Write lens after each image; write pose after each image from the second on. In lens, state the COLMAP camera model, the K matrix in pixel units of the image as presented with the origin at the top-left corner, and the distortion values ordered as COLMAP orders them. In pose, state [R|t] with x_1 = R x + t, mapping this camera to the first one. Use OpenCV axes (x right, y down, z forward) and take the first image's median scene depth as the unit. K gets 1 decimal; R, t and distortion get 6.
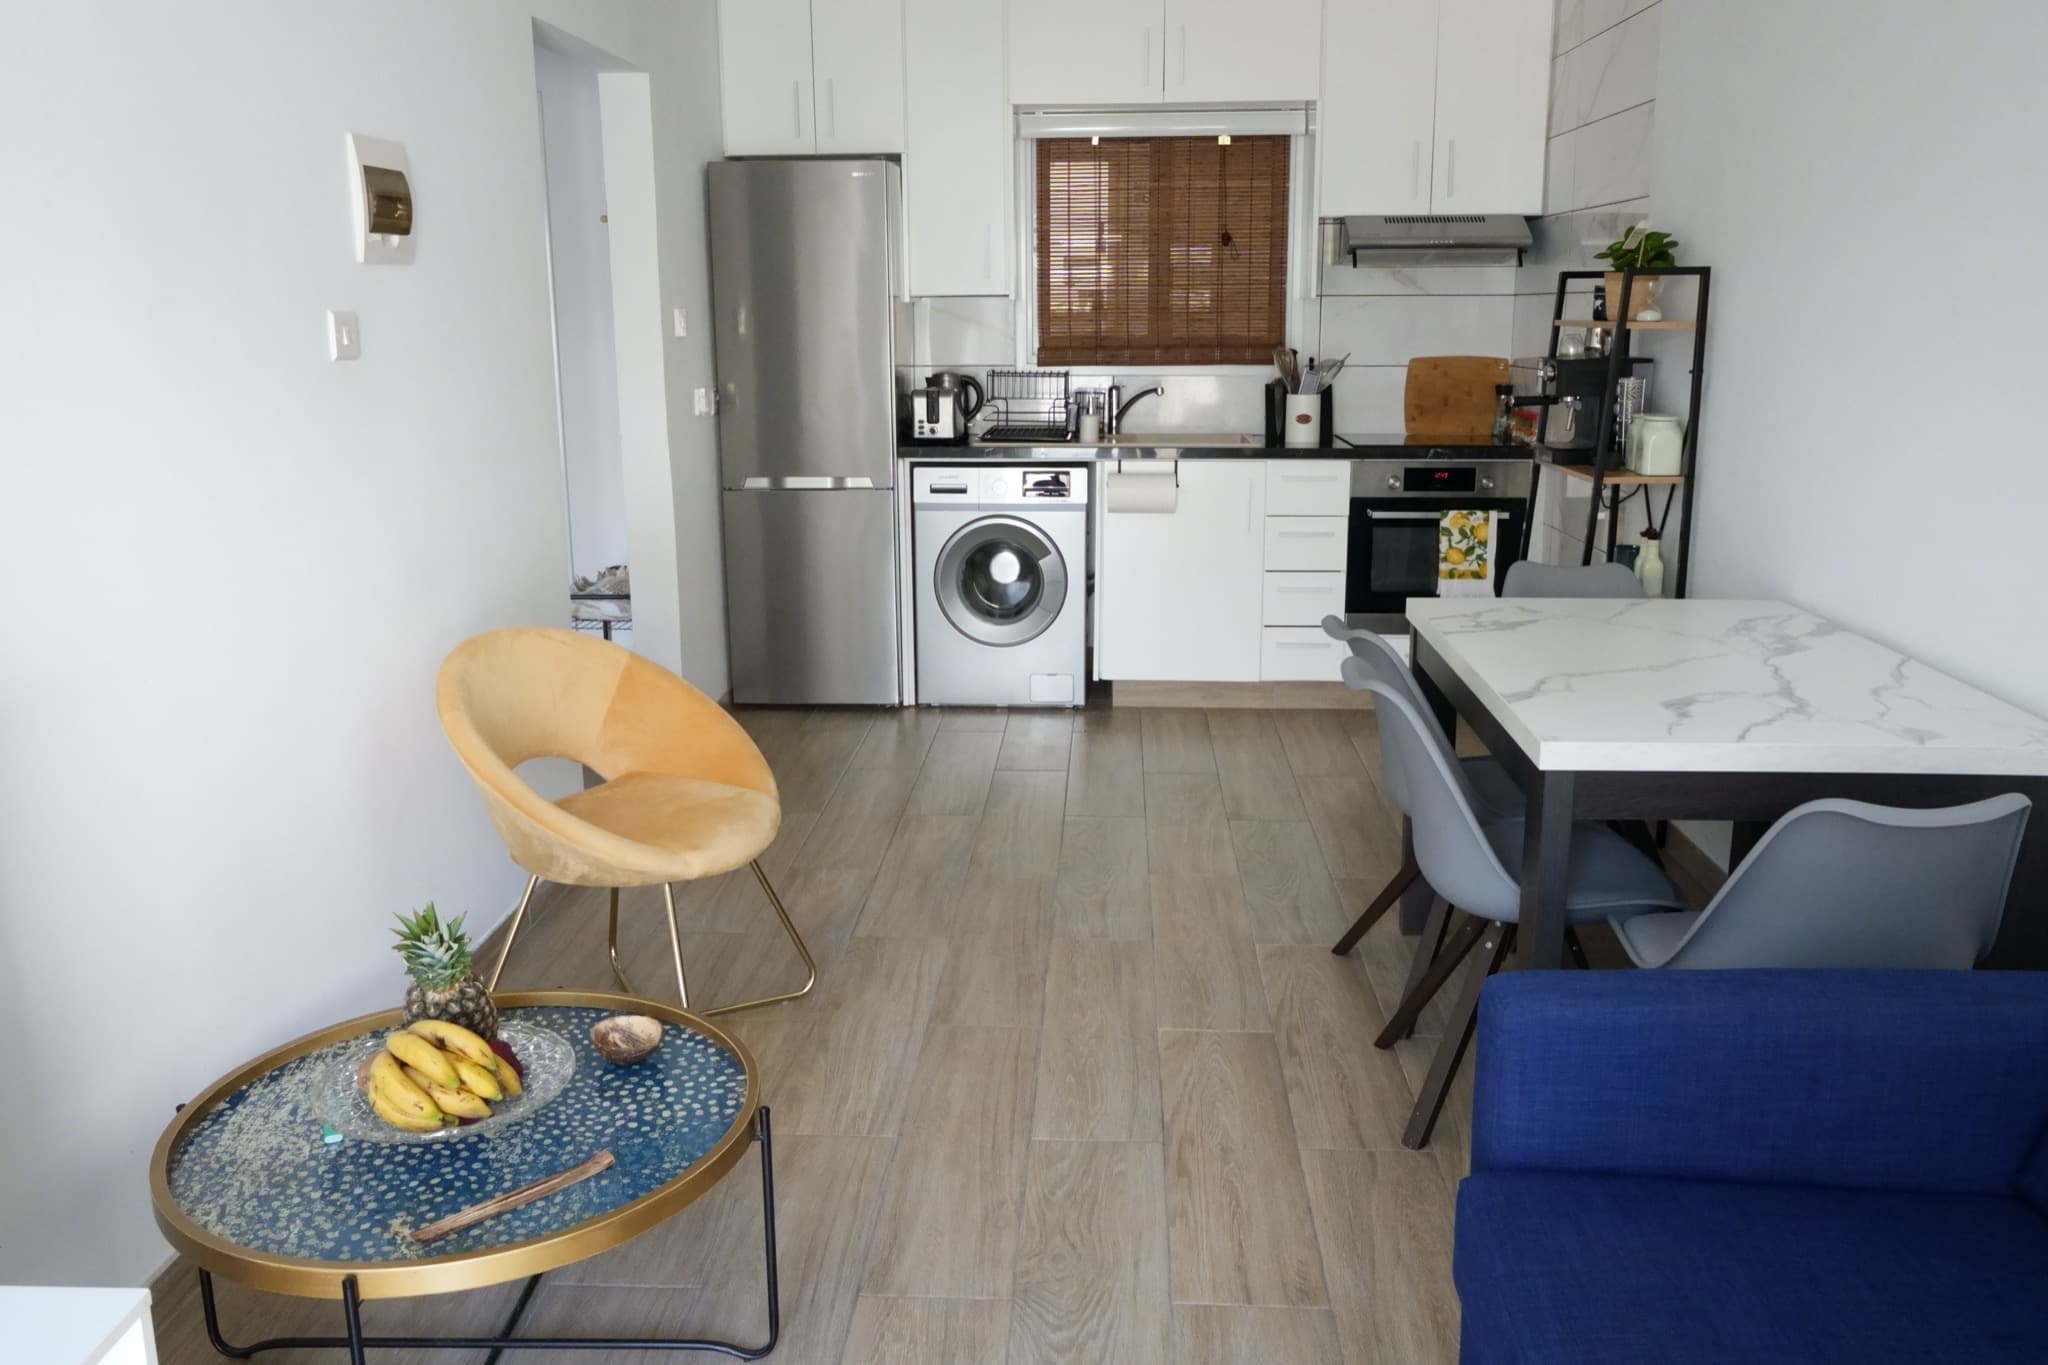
lens RADIAL K [[1615.6, 0, 1059.4], [0, 1615.6, 673.4], [0, 0, 1]] dist [-0.004564, 0.005447]
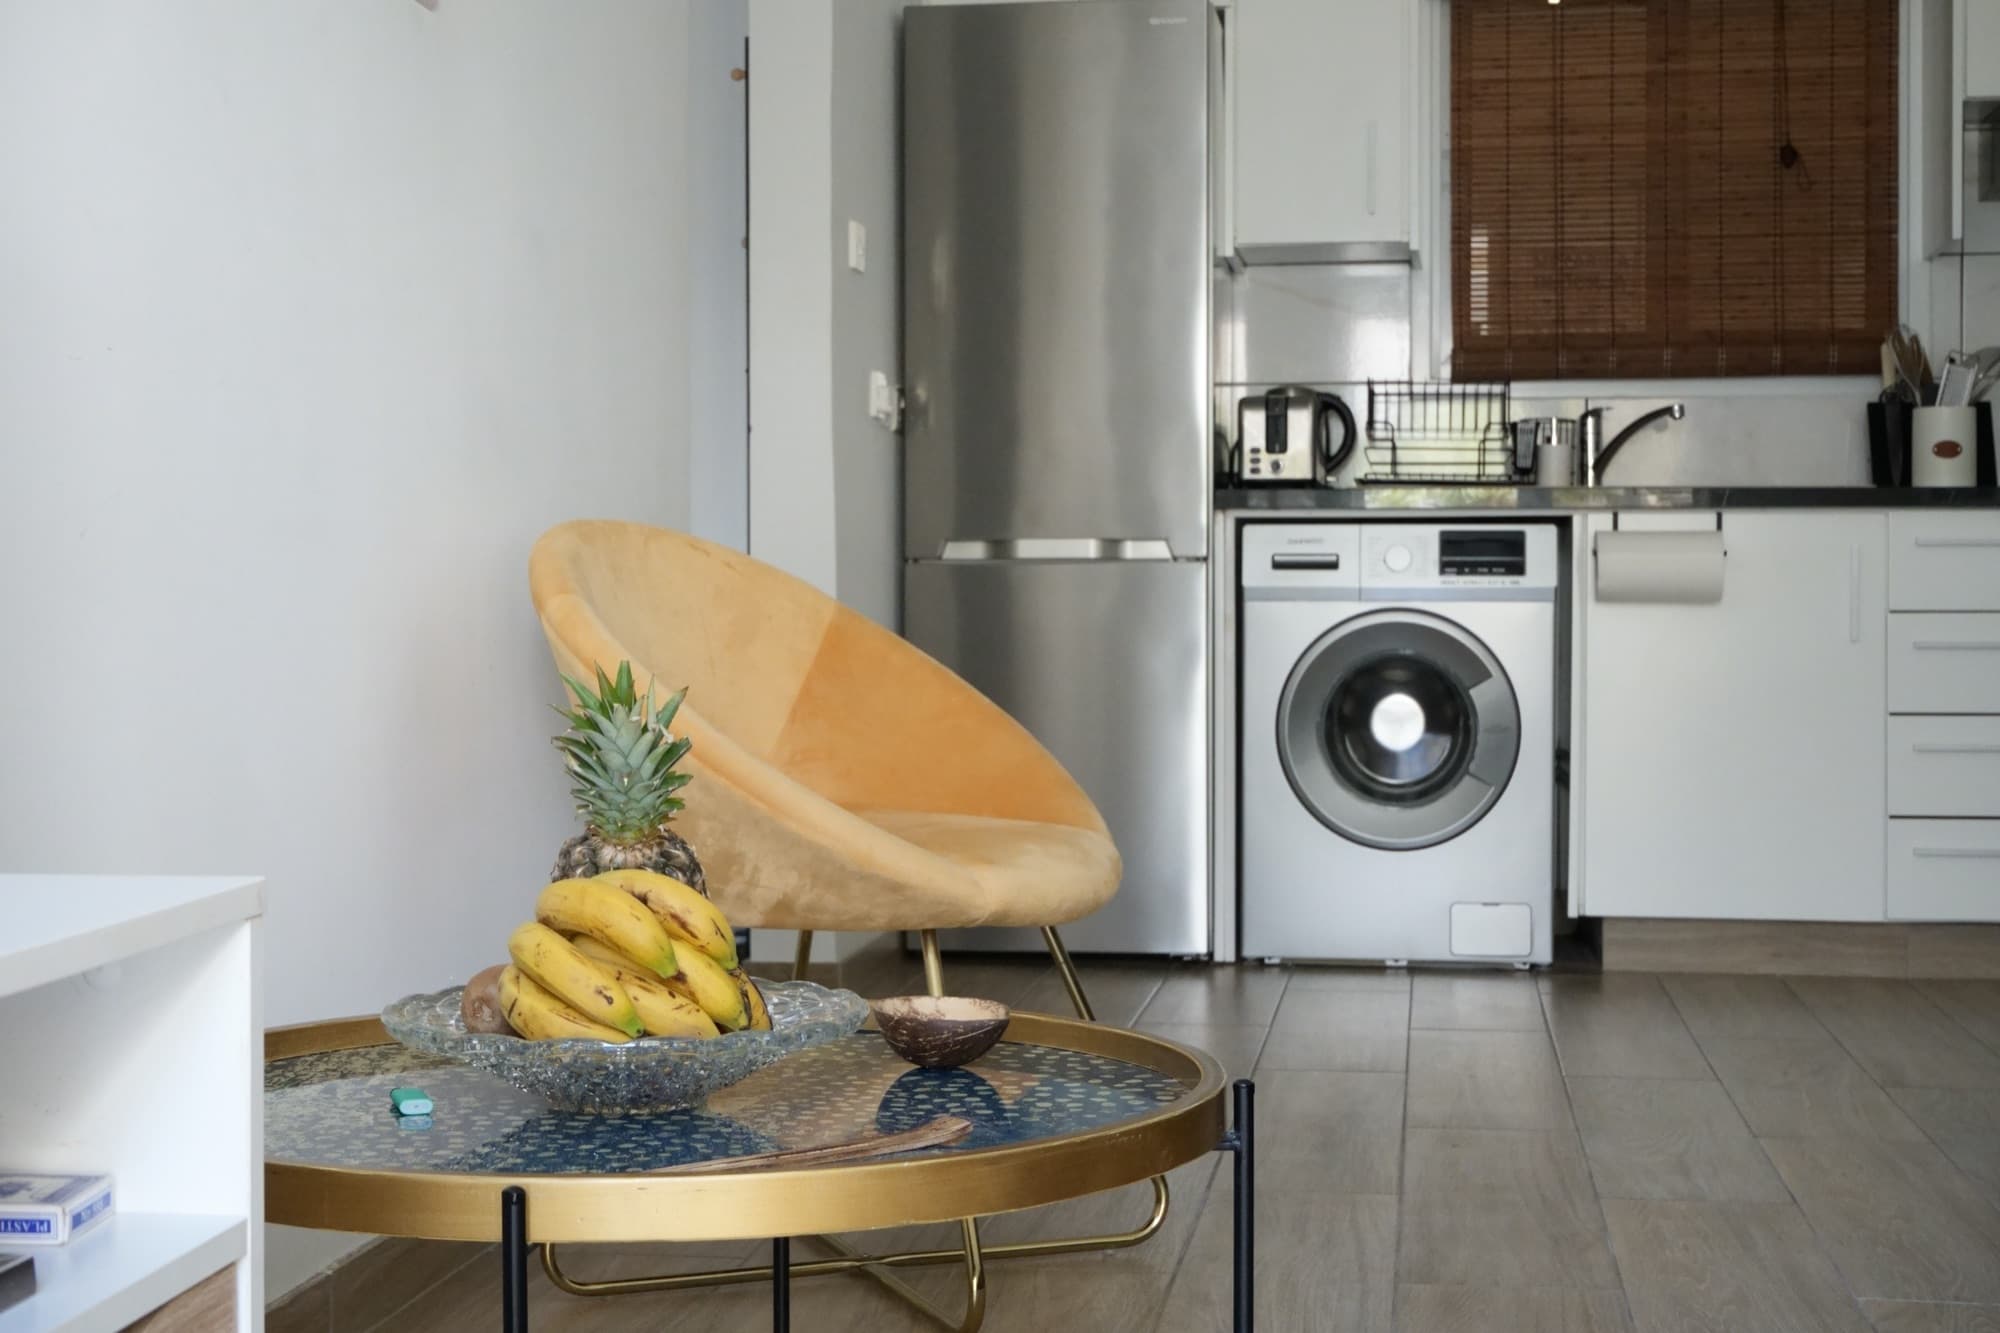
lens RADIAL K [[2848.3, 0, 1005.4], [0, 2848.3, 756.2], [0, 0, 1]] dist [-0.029136, -0.061808]
pose [[0.994902, 0.004167, -0.100764, -0.071676], [-0.024344, 0.979524, -0.199852, 0.148513], [0.097868, 0.201286, 0.974631, 0.045875]]
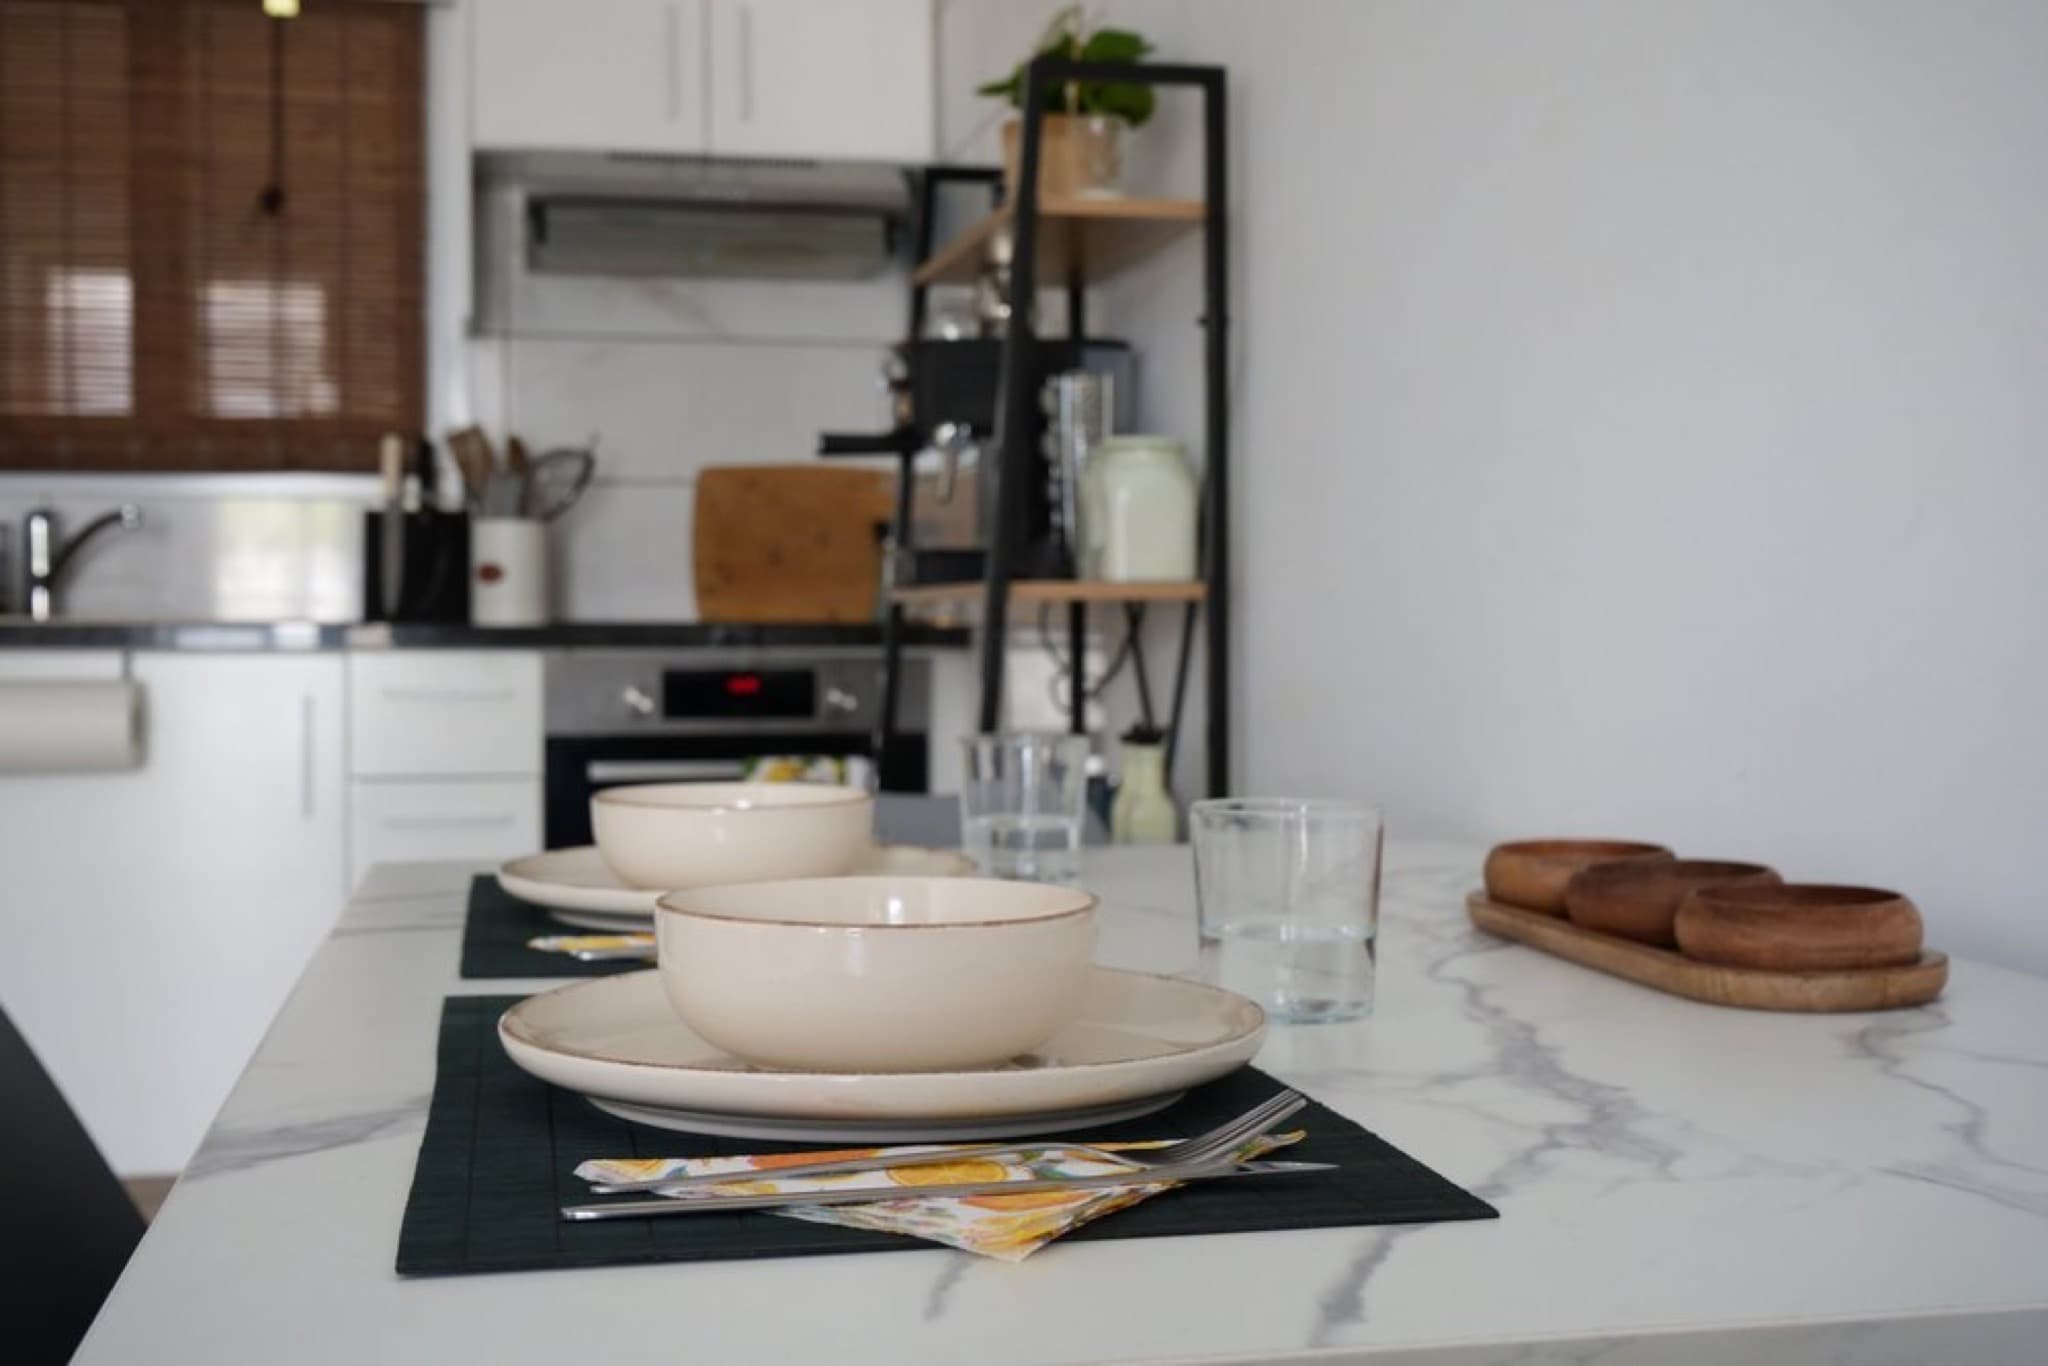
lens RADIAL K [[2411.7, 0, 1025.9], [0, 2411.7, 614.3], [0, 0, 1]] dist [-0.011255, -0.008296]
pose [[0.968474, 0.003795, 0.249085, 0.140882], [0.051720, 0.975033, -0.215951, 0.009470], [-0.243686, 0.222026, 0.944098, 0.324108]]
